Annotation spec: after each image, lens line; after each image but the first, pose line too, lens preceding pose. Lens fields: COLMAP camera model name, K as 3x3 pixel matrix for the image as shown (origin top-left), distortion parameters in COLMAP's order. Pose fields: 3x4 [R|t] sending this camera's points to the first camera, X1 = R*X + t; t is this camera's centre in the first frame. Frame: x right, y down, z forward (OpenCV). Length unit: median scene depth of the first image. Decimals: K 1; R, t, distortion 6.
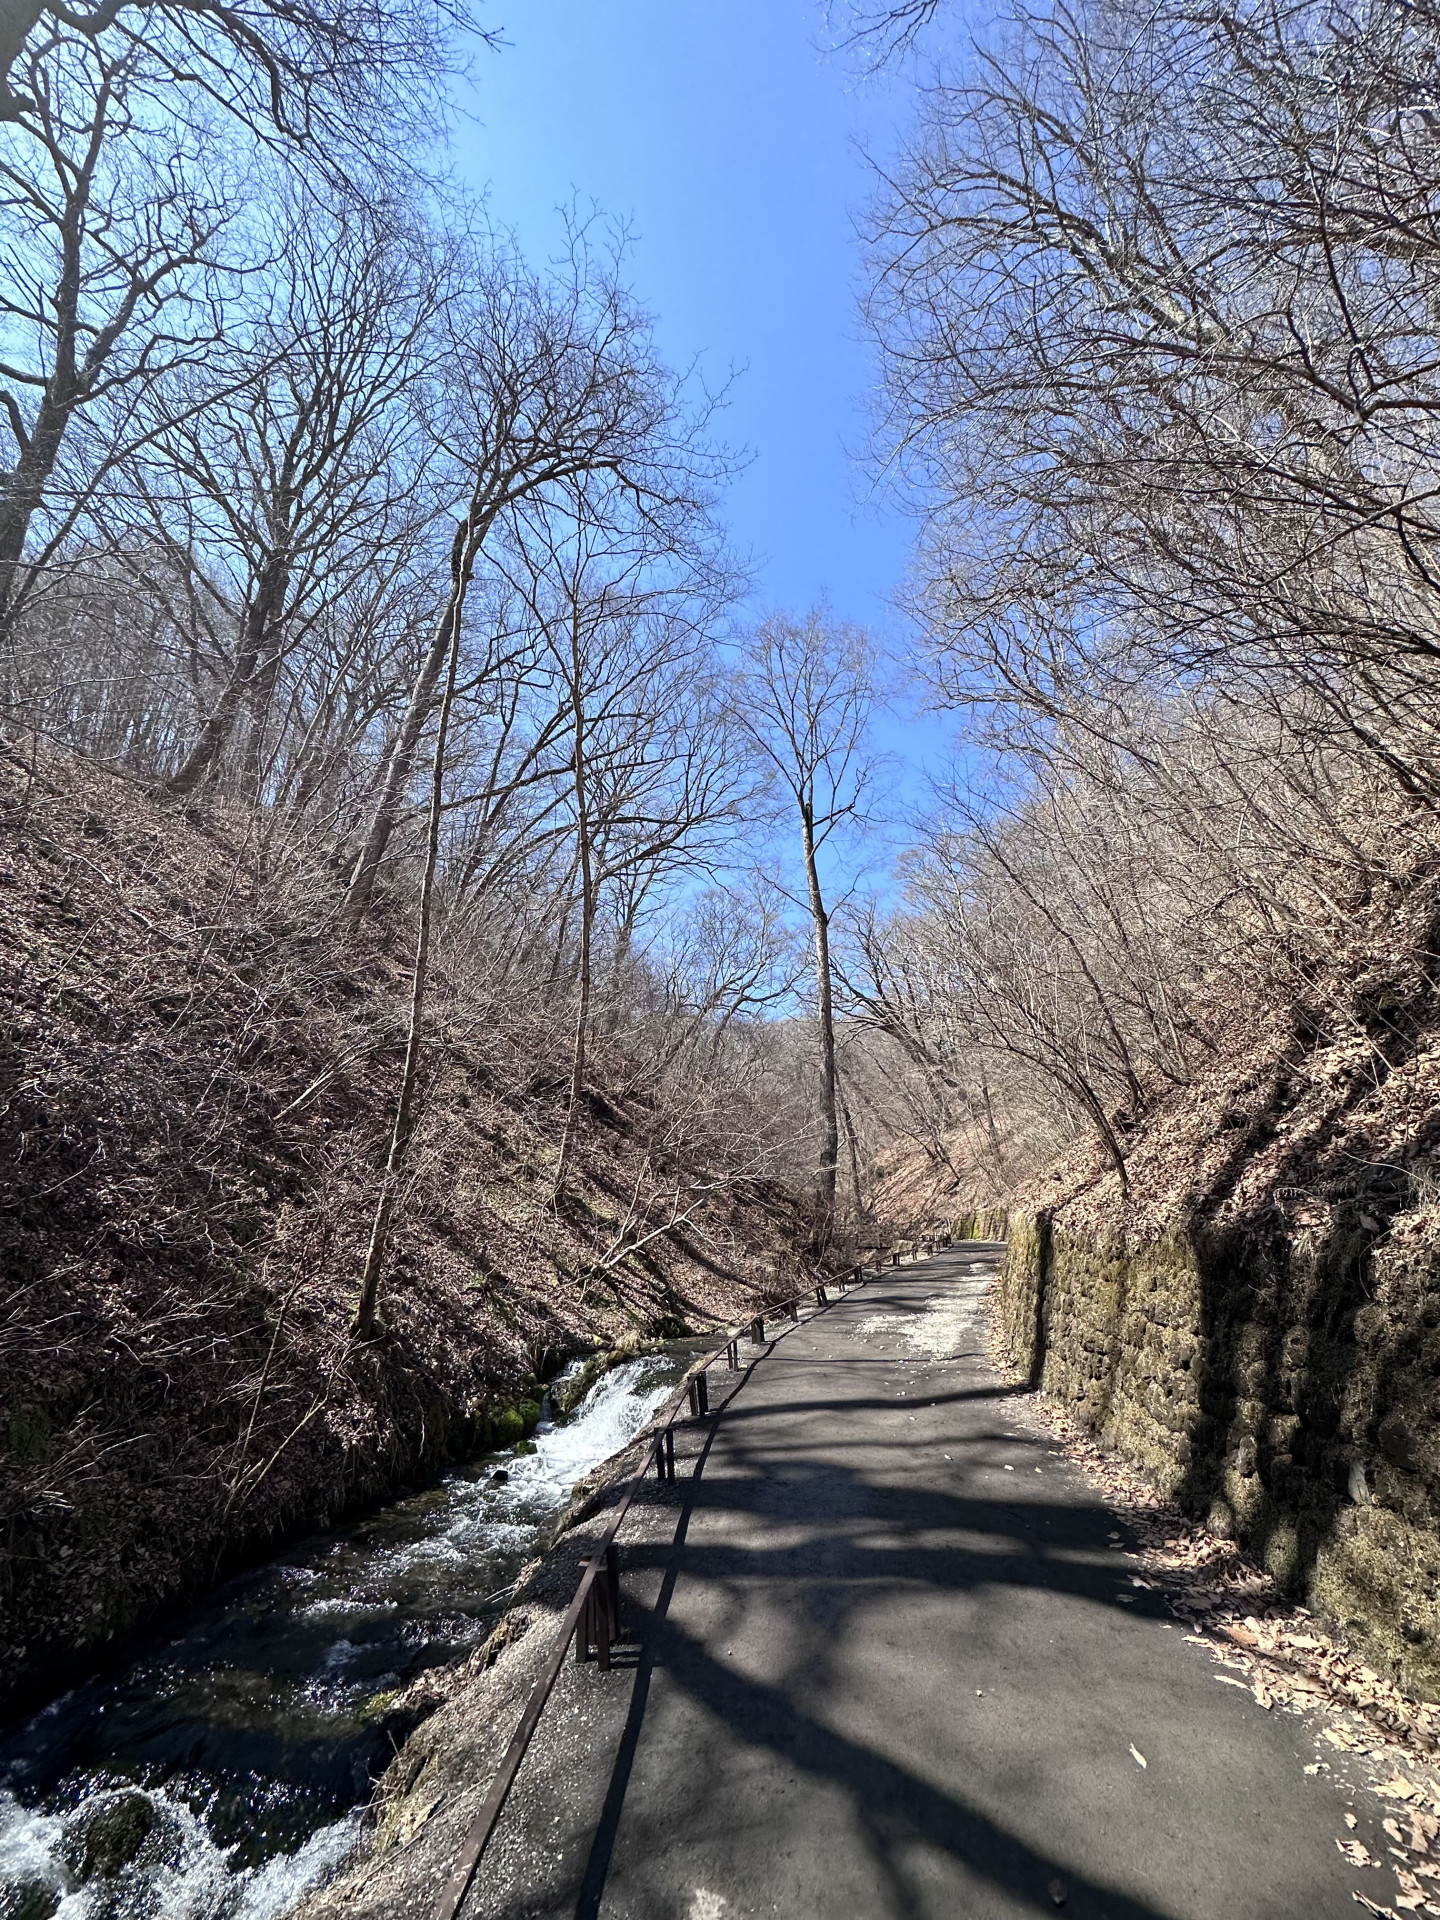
lens RADIAL K [[715.4, 0, 720.0], [0, 715.4, 960.0], [0, 0, 1]] dist [-0.019265, -0.000006]
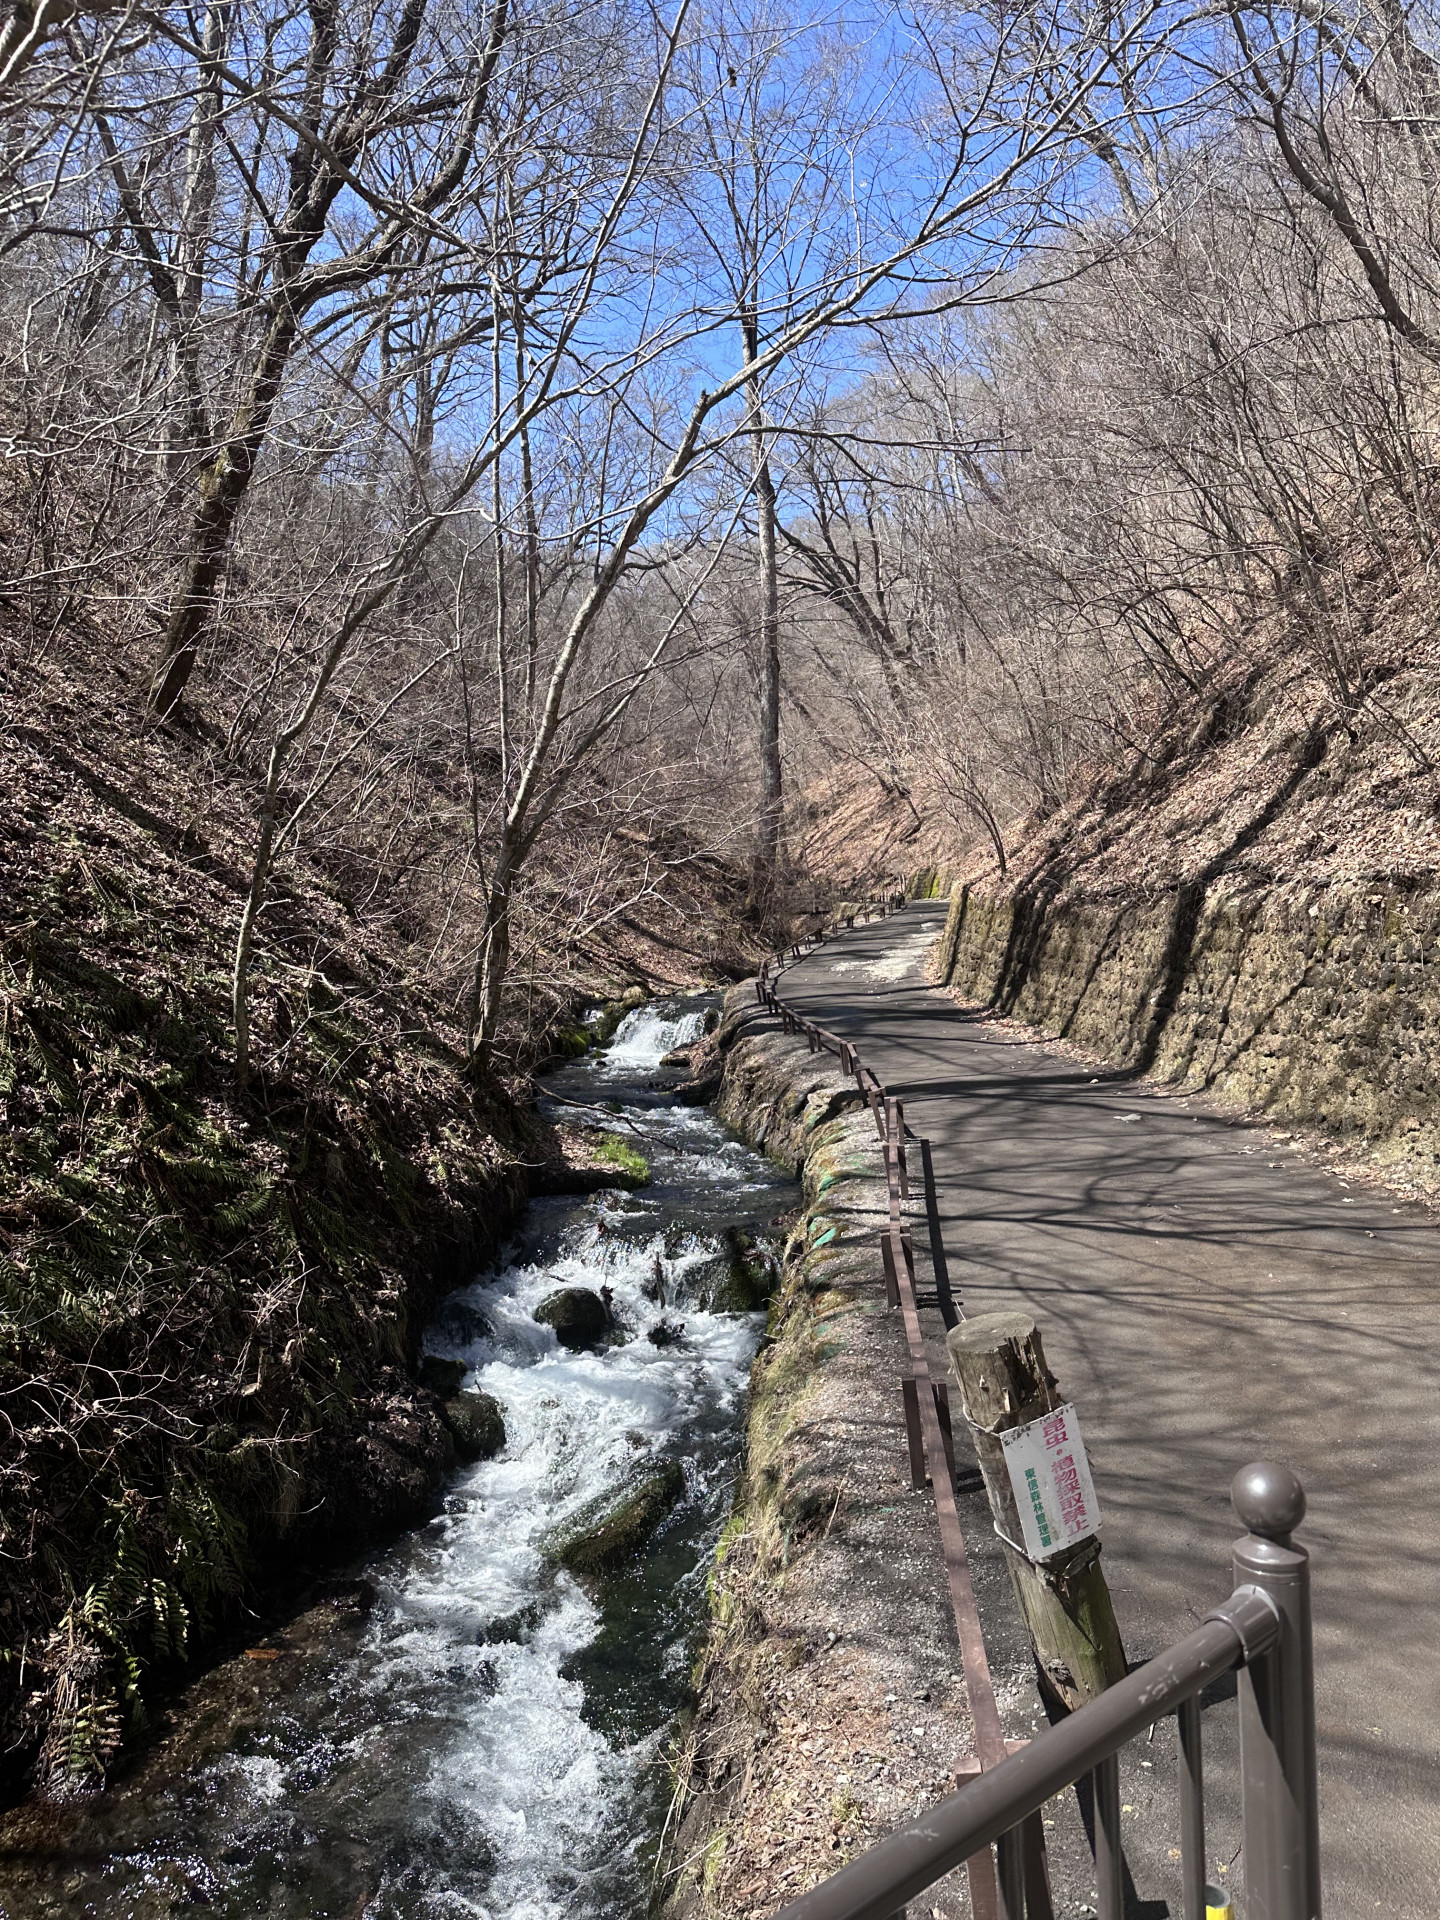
lens RADIAL K [[1351.6, 0, 720.0], [0, 1351.6, 960.0], [0, 0, 1]] dist [0.000303, -0.000670]
pose [[0.986795, -0.041808, 0.156486, -0.237402], [-0.024686, 0.916009, 0.400398, -0.292093], [-0.160082, -0.398974, 0.902880, -0.720644]]
